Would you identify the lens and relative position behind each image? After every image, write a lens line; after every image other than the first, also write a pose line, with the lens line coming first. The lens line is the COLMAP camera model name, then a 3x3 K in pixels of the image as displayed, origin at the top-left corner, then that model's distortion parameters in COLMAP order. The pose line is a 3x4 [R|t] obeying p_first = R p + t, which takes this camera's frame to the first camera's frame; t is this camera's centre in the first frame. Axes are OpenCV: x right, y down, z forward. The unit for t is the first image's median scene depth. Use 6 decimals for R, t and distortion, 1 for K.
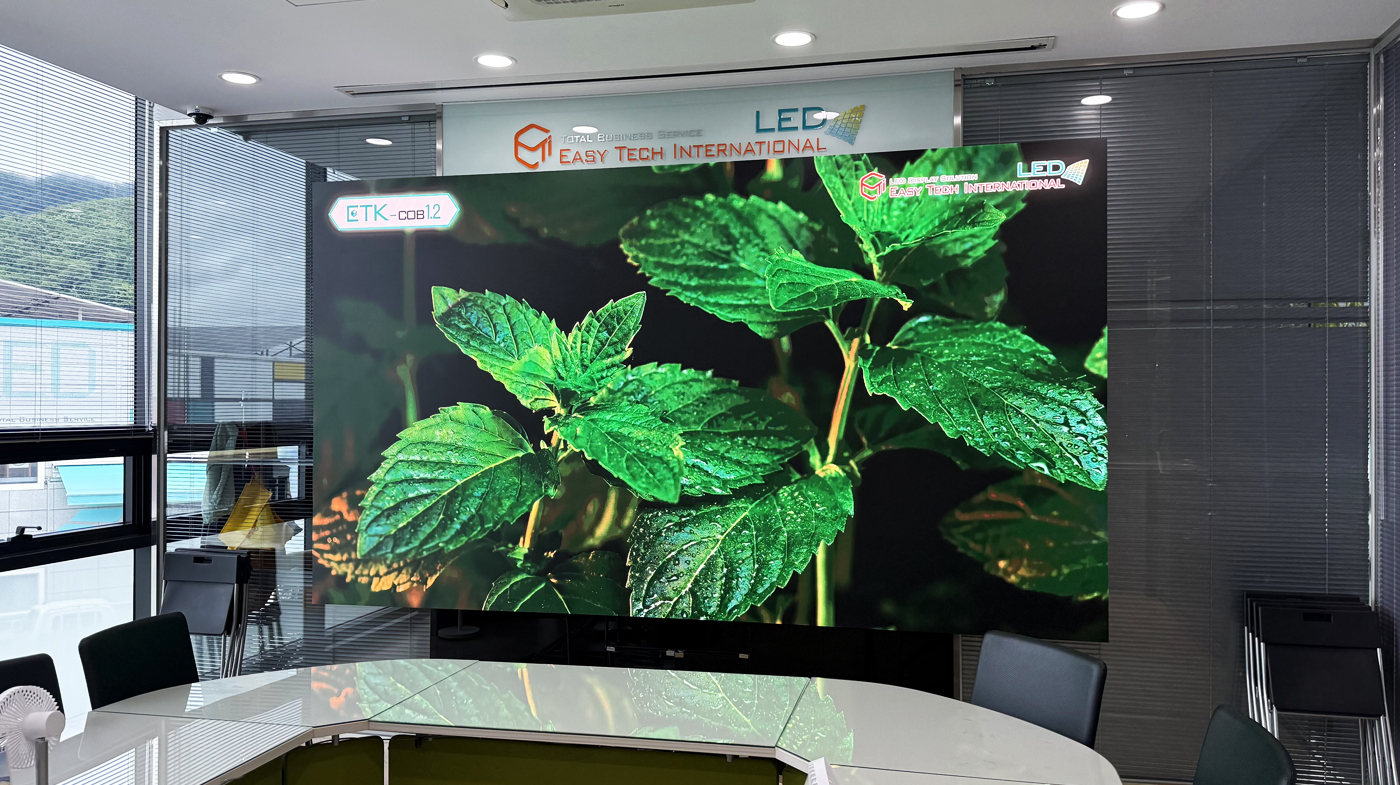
lens RADIAL K [[1041.4, 0, 705.3], [0, 1041.4, 400.3], [0, 0, 1]] dist [0.134161, -0.230556]
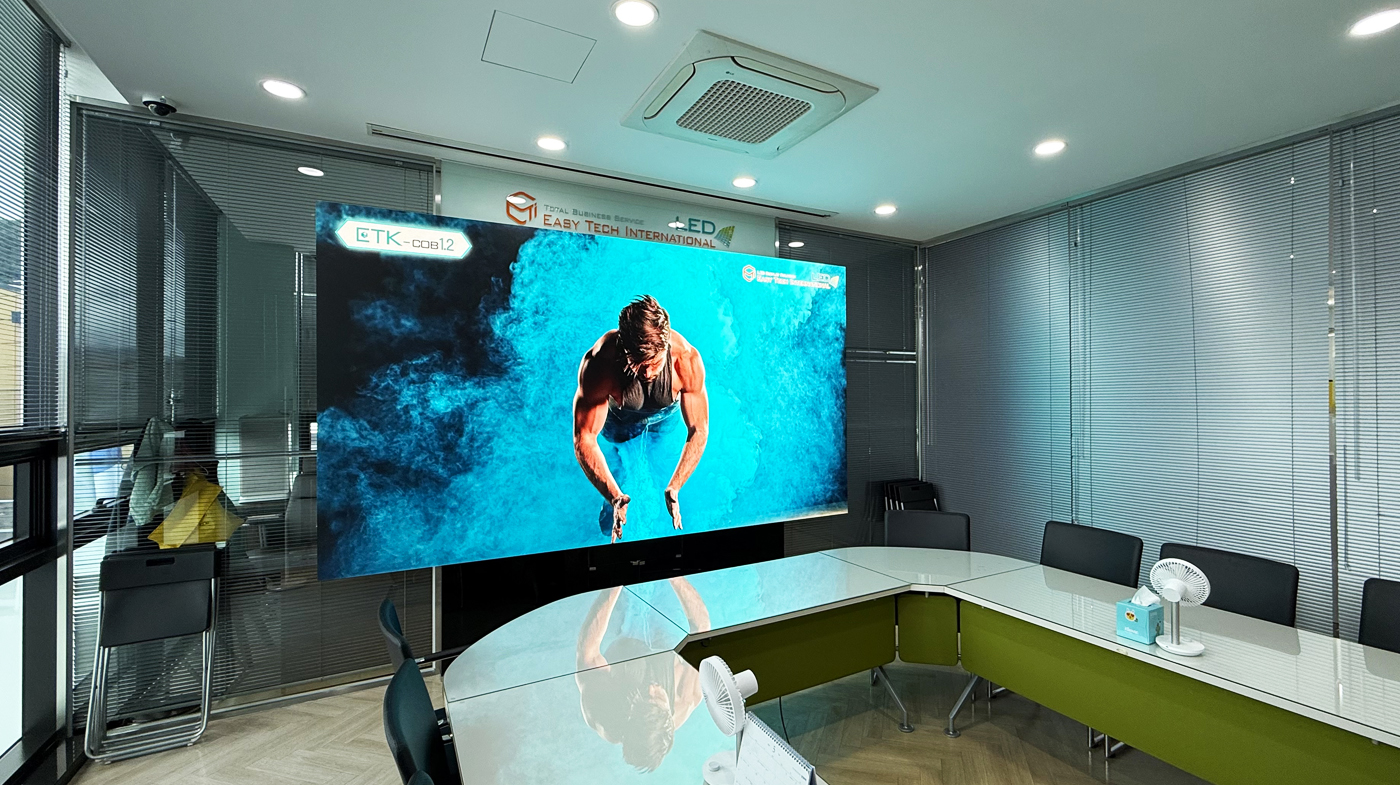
lens RADIAL K [[605.5, 0, 729.7], [0, 605.5, 393.7], [0, 0, 1]] dist [0.002182, 0.000228]
pose [[0.732813, -0.002429, 0.680425, -0.500558], [0.002999, 0.999995, 0.000340, -0.002621], [-0.680423, 0.001792, 0.732817, 0.250651]]
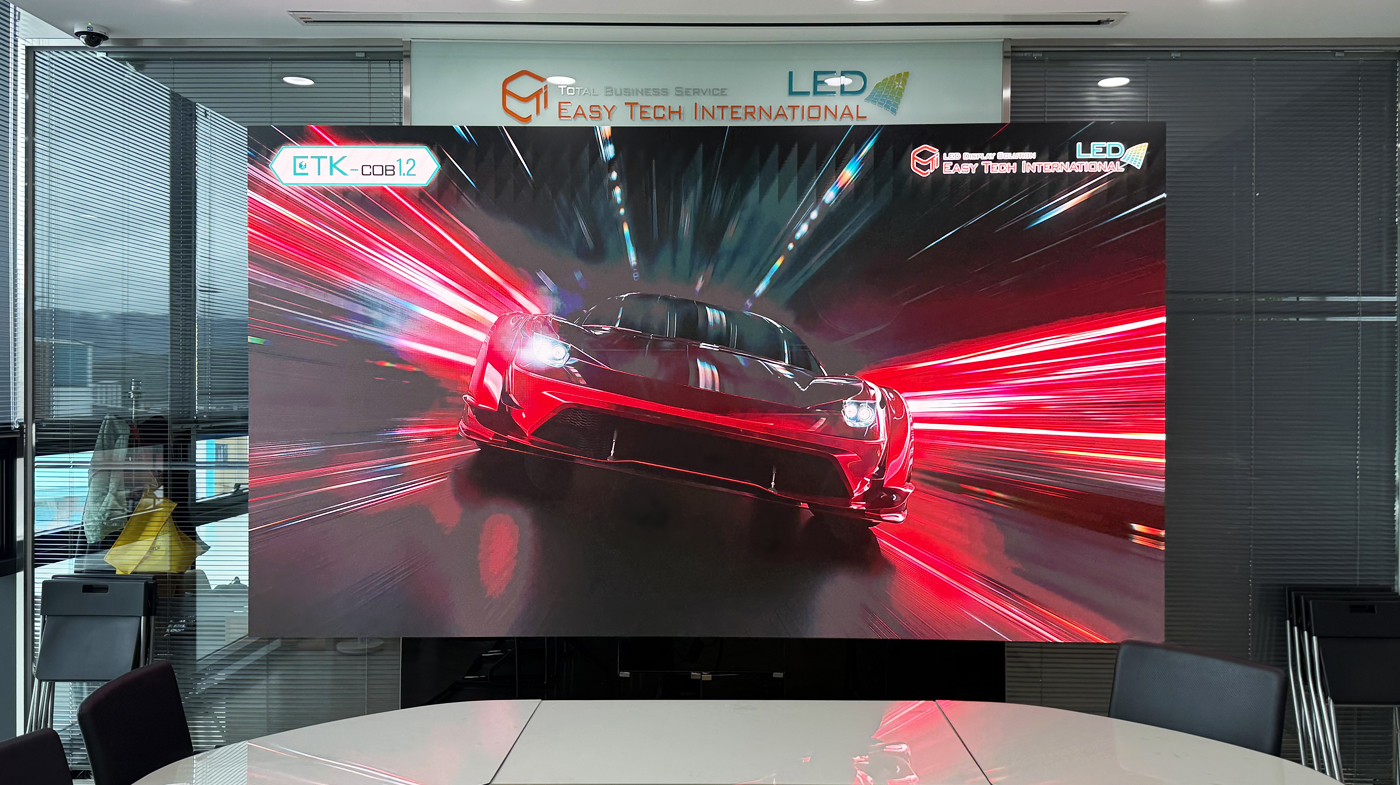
lens RADIAL K [[1091.1, 0, 712.7], [0, 1091.1, 395.7], [0, 0, 1]] dist [0.113661, -0.173159]
pose [[0.976813, -0.001259, 0.214091, -0.208207], [-0.001497, 0.999918, 0.012707, -0.007849], [-0.214089, -0.012733, 0.976731, 0.081421]]
